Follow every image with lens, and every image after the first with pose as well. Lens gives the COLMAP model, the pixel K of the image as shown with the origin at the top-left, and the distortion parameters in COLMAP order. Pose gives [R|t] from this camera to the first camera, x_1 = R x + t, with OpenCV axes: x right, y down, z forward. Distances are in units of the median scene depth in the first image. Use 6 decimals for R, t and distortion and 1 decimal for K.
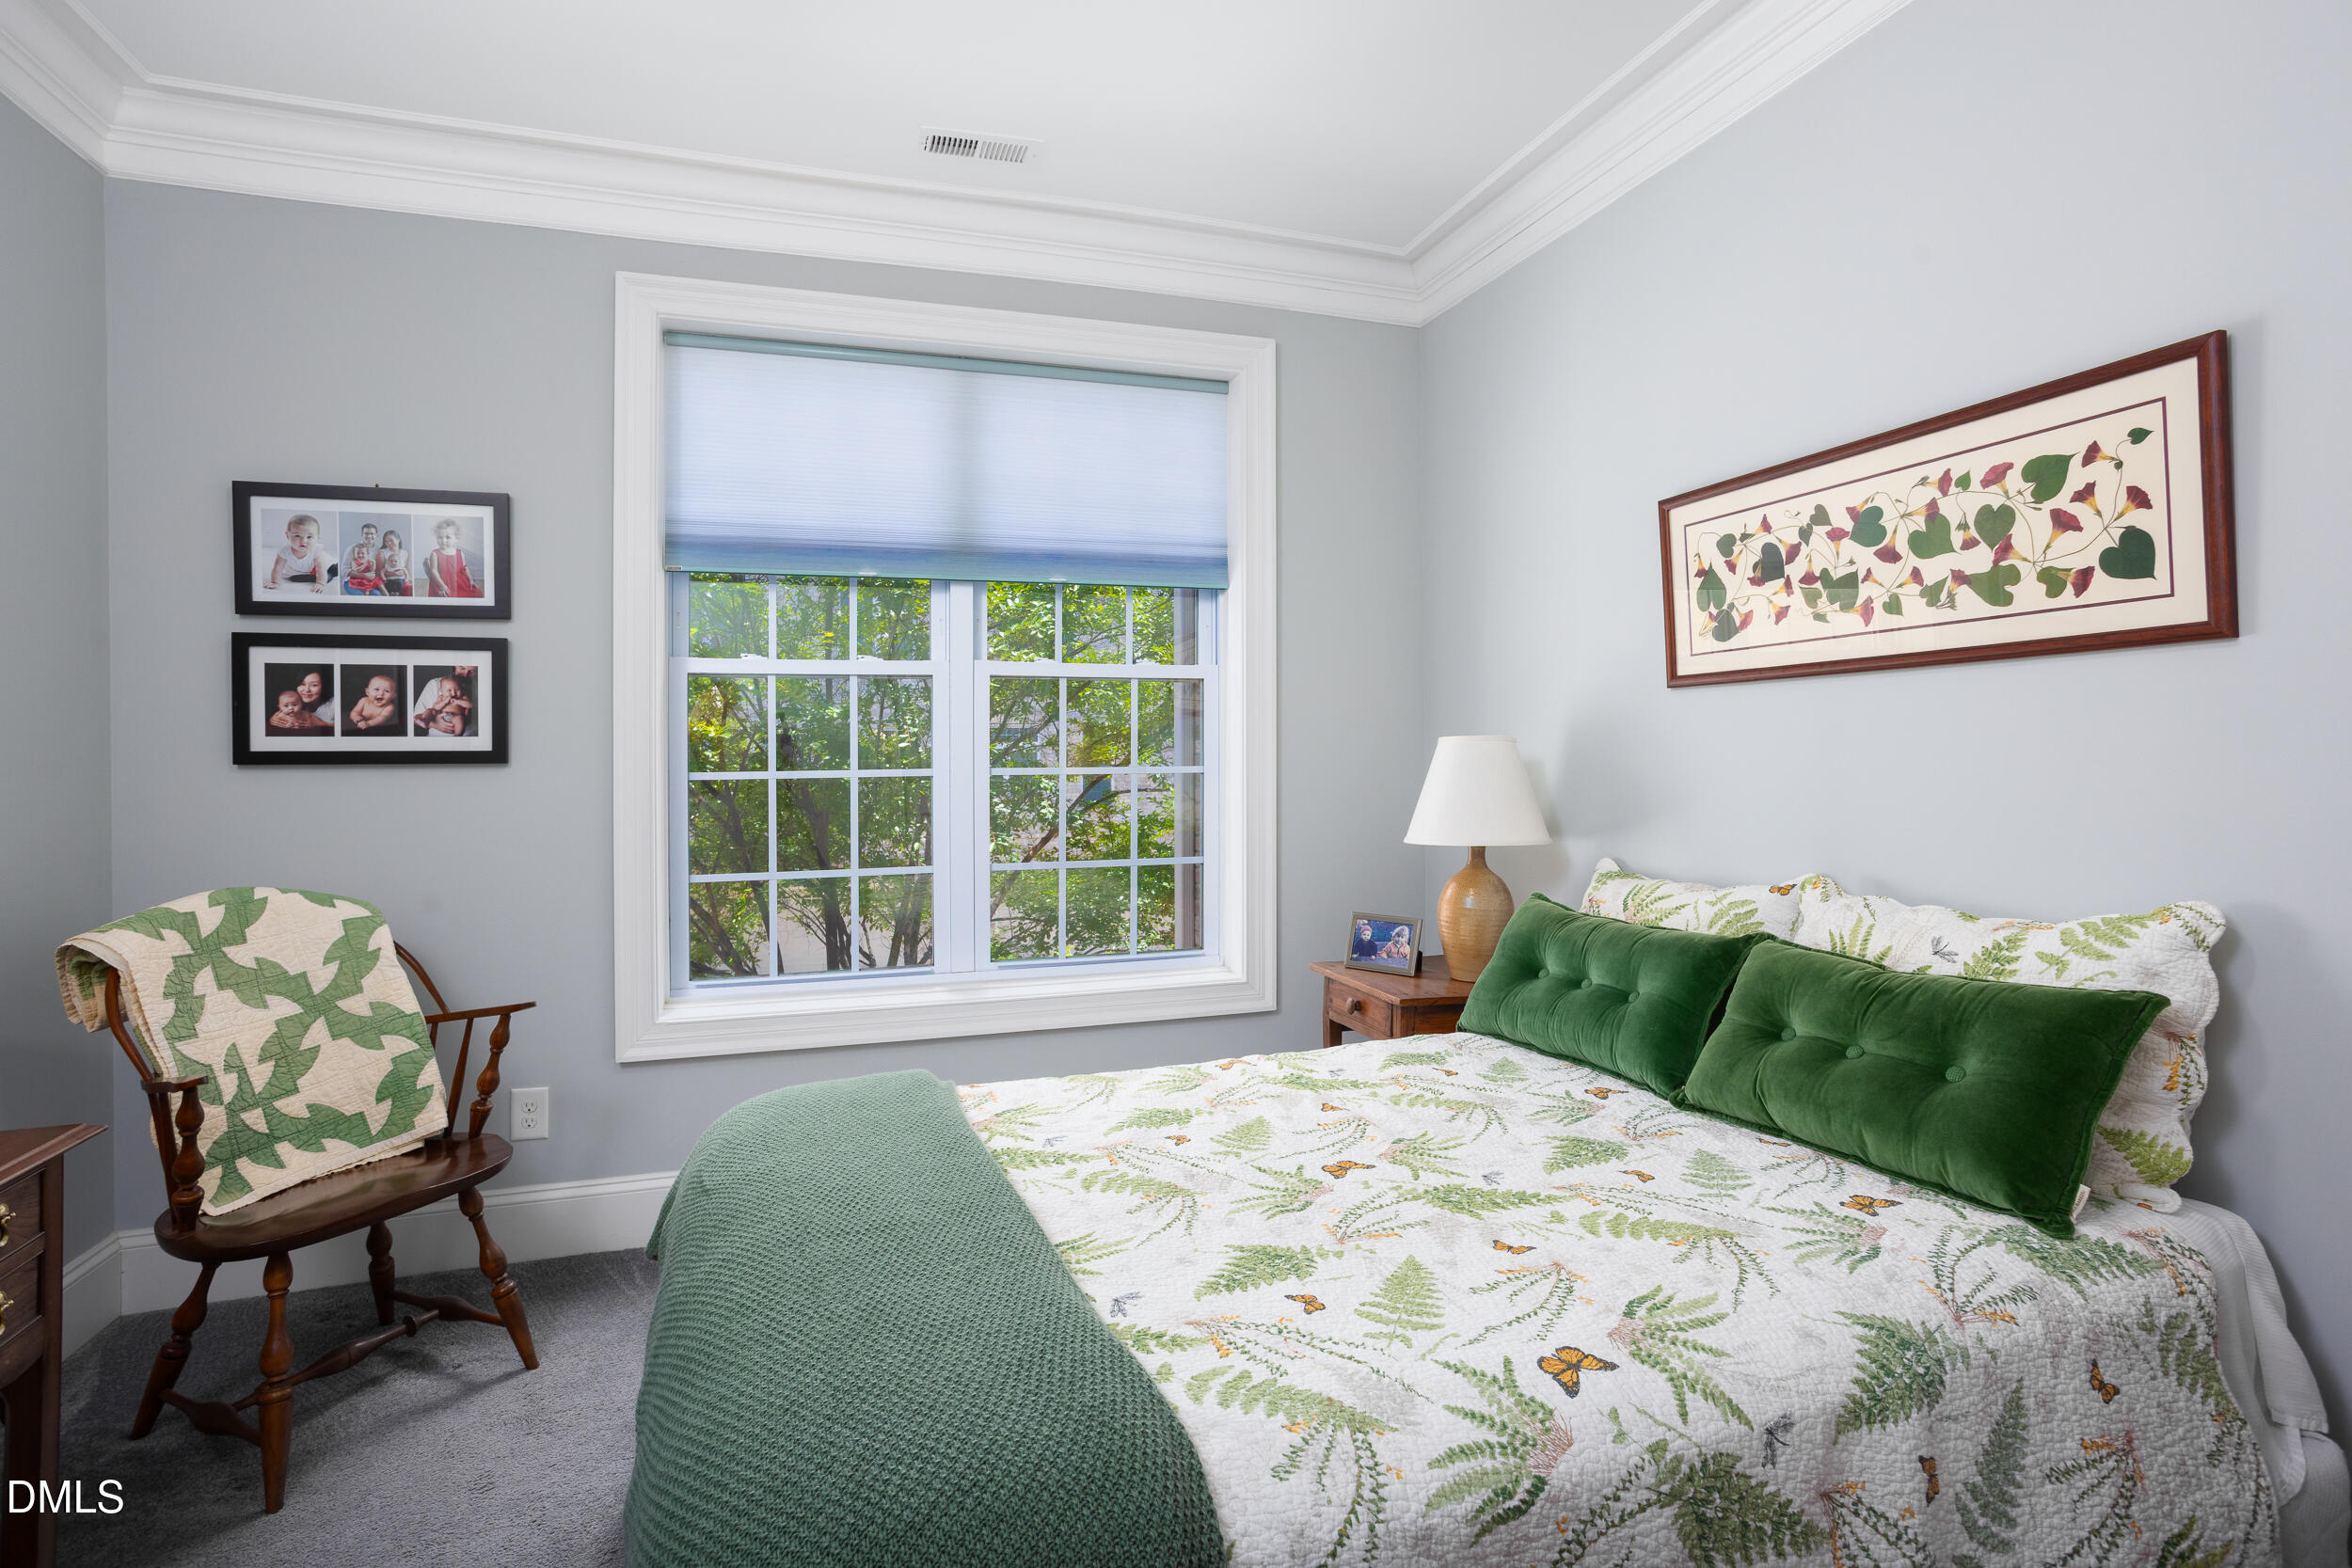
lens RADIAL K [[1154.1, 0, 1174.8], [0, 1154.1, 762.9], [0, 0, 1]] dist [-0.041673, 0.033596]
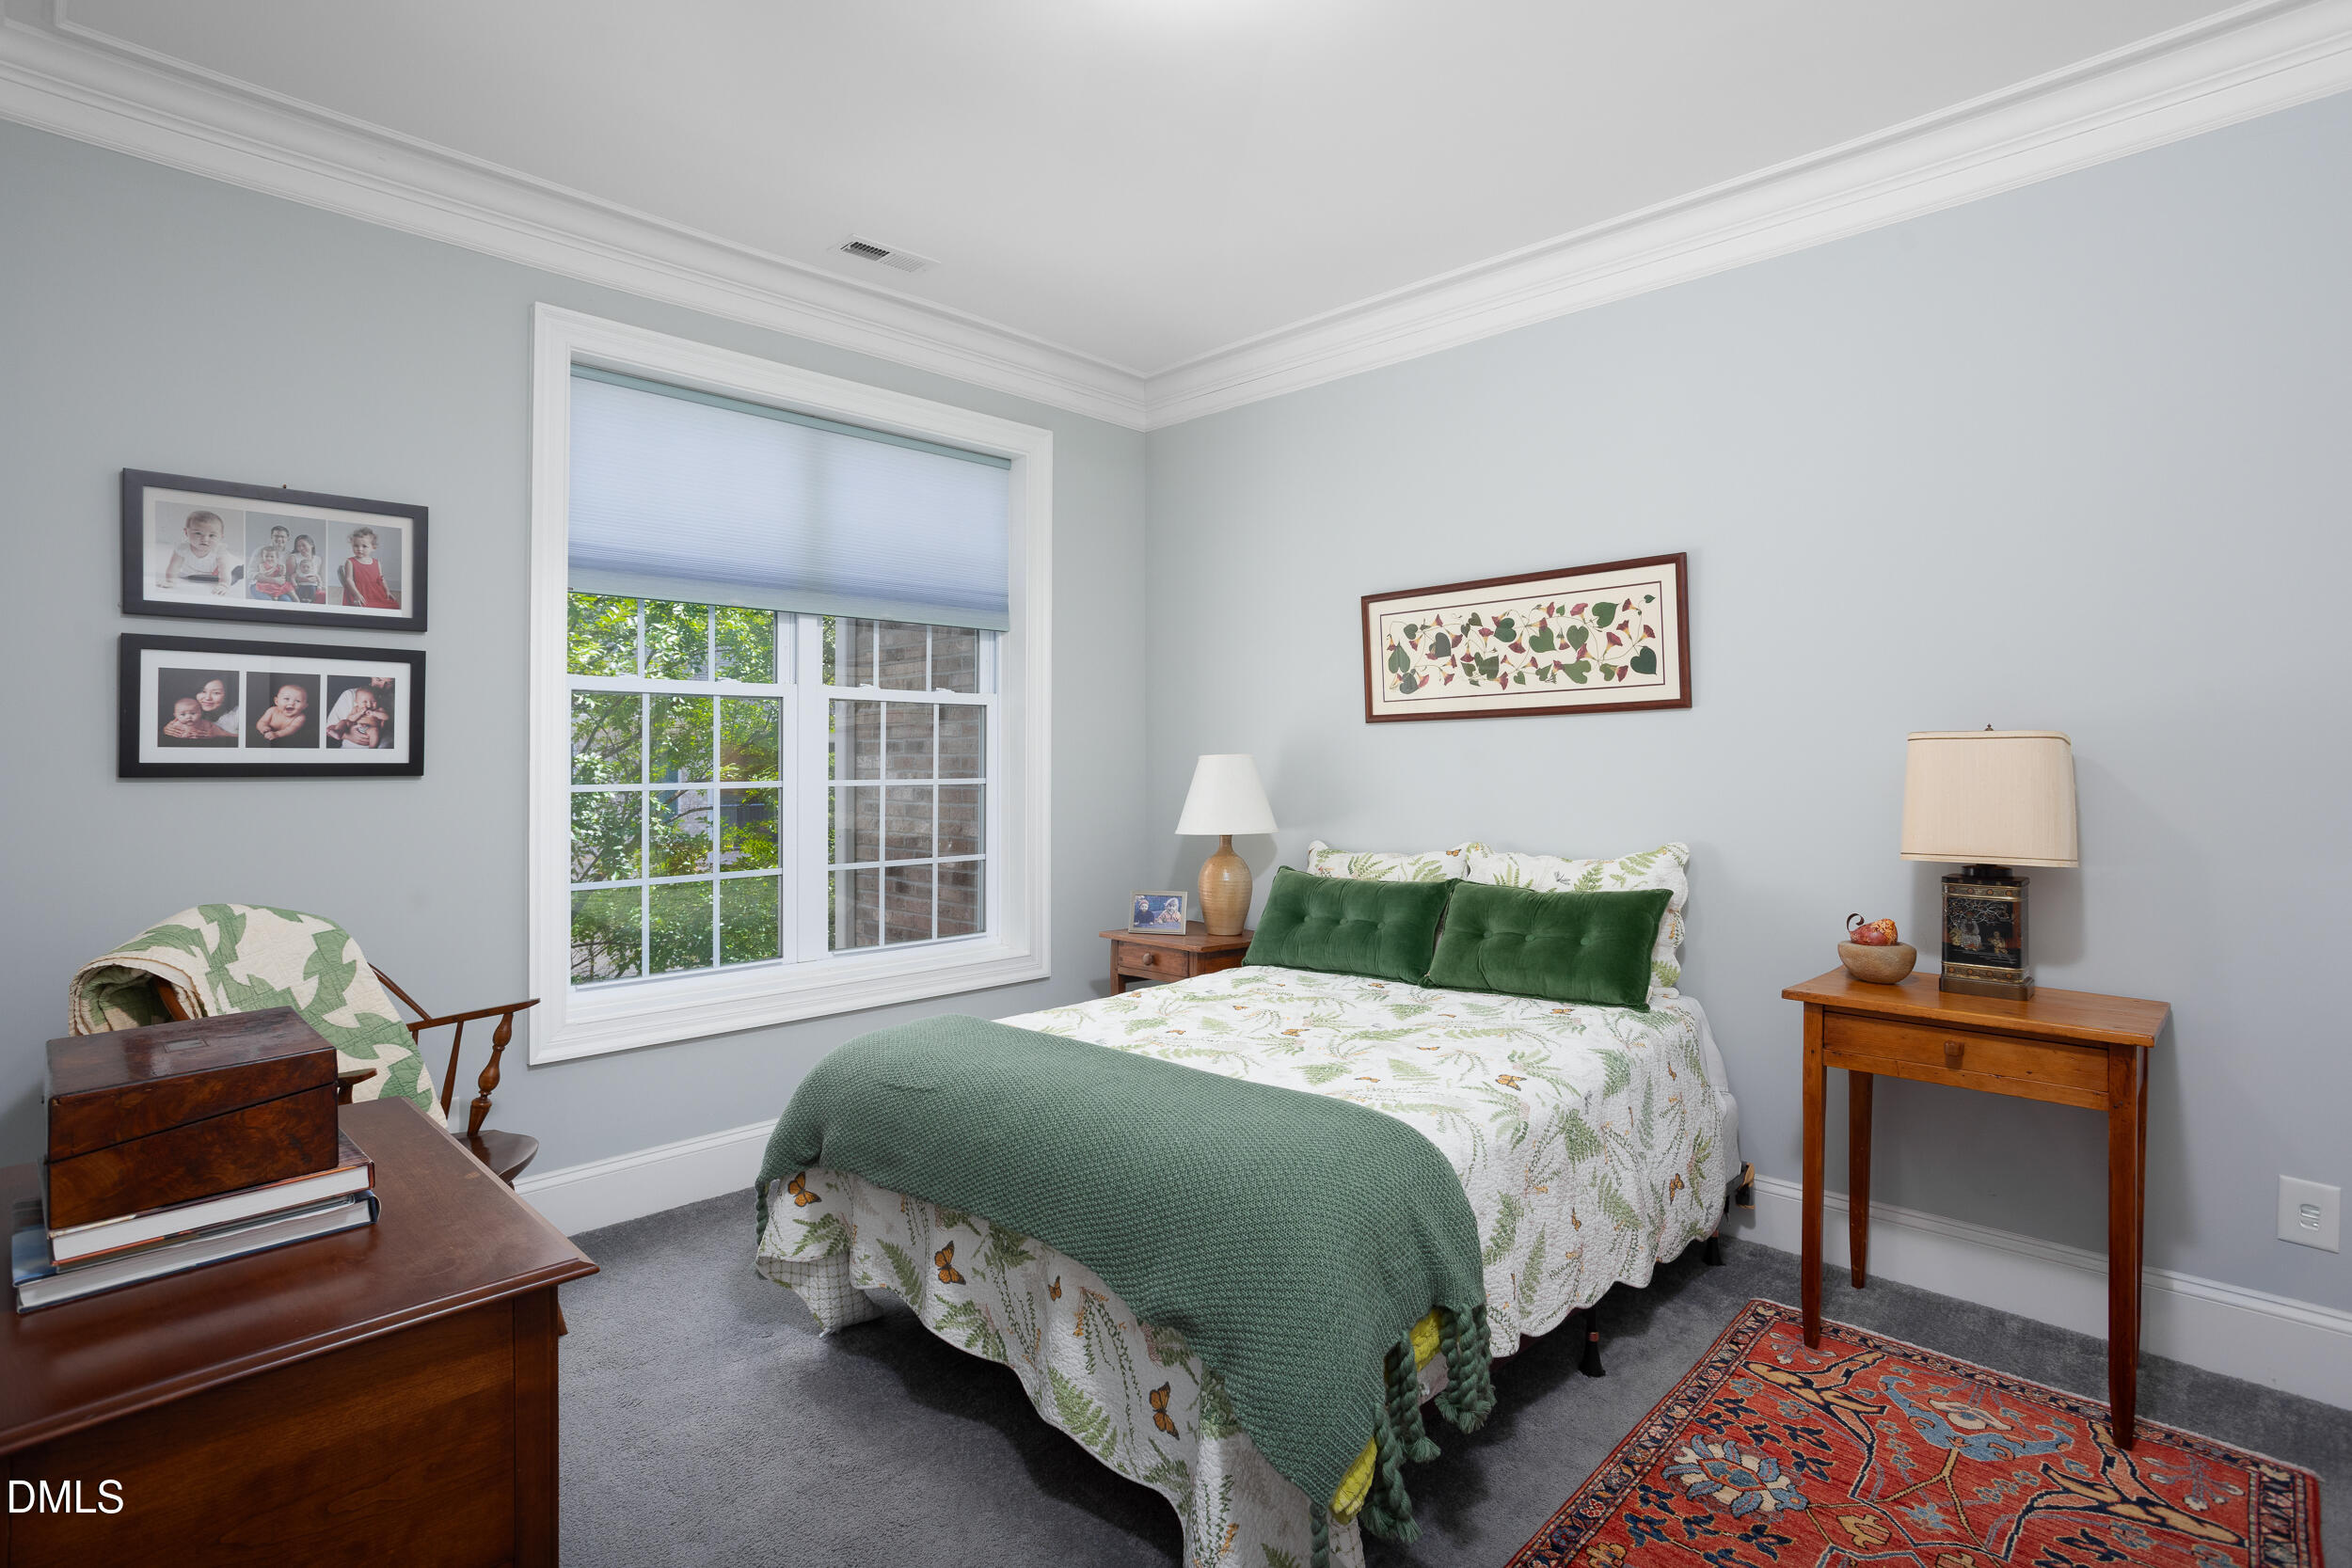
lens RADIAL K [[1167.8, 0, 1209.2], [0, 1167.8, 774.1], [0, 0, 1]] dist [-0.025227, 0.000839]
pose [[0.874270, -0.001574, 0.485438, -0.544606], [0.004349, 0.999980, -0.004589, 0.007615], [-0.485421, 0.006124, 0.874259, -0.248775]]
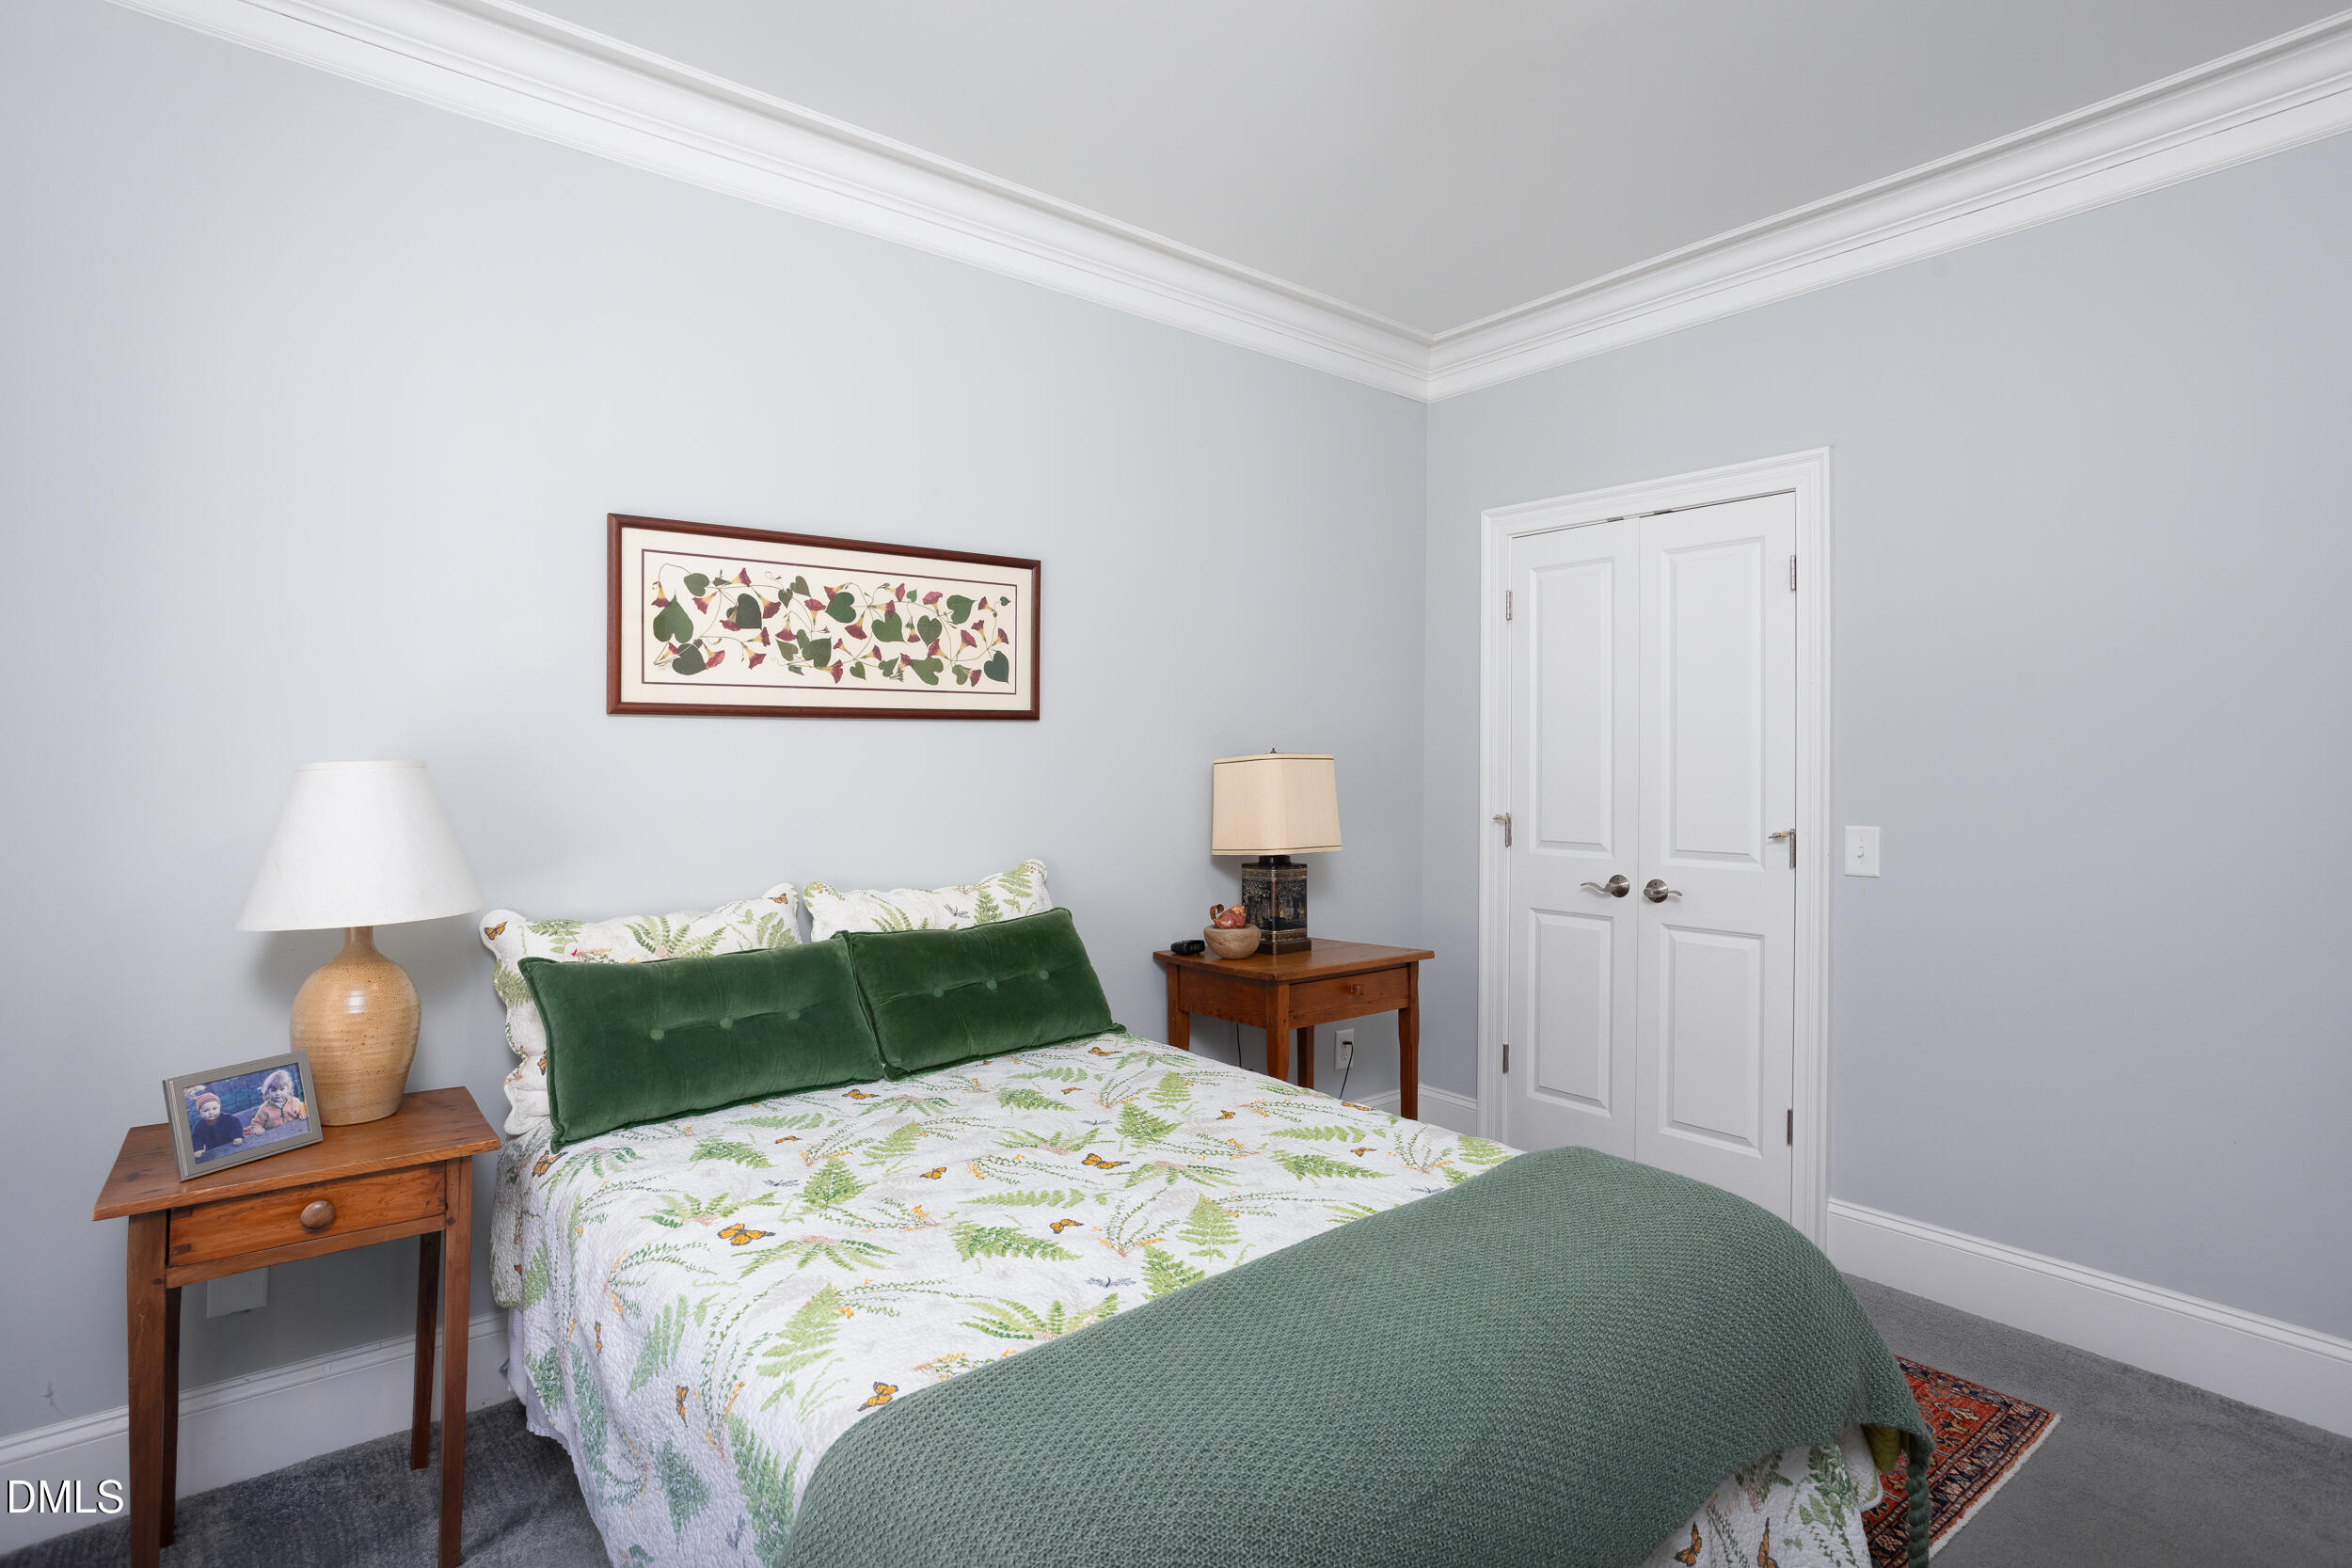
lens RADIAL K [[1167.8, 0, 1209.2], [0, 1167.8, 774.1], [0, 0, 1]] dist [-0.025227, 0.000839]
pose [[-0.346119, -0.000123, 0.938191, -0.716772], [0.011104, 0.999929, 0.004227, -0.016541], [-0.938125, 0.011881, -0.346093, 0.986663]]
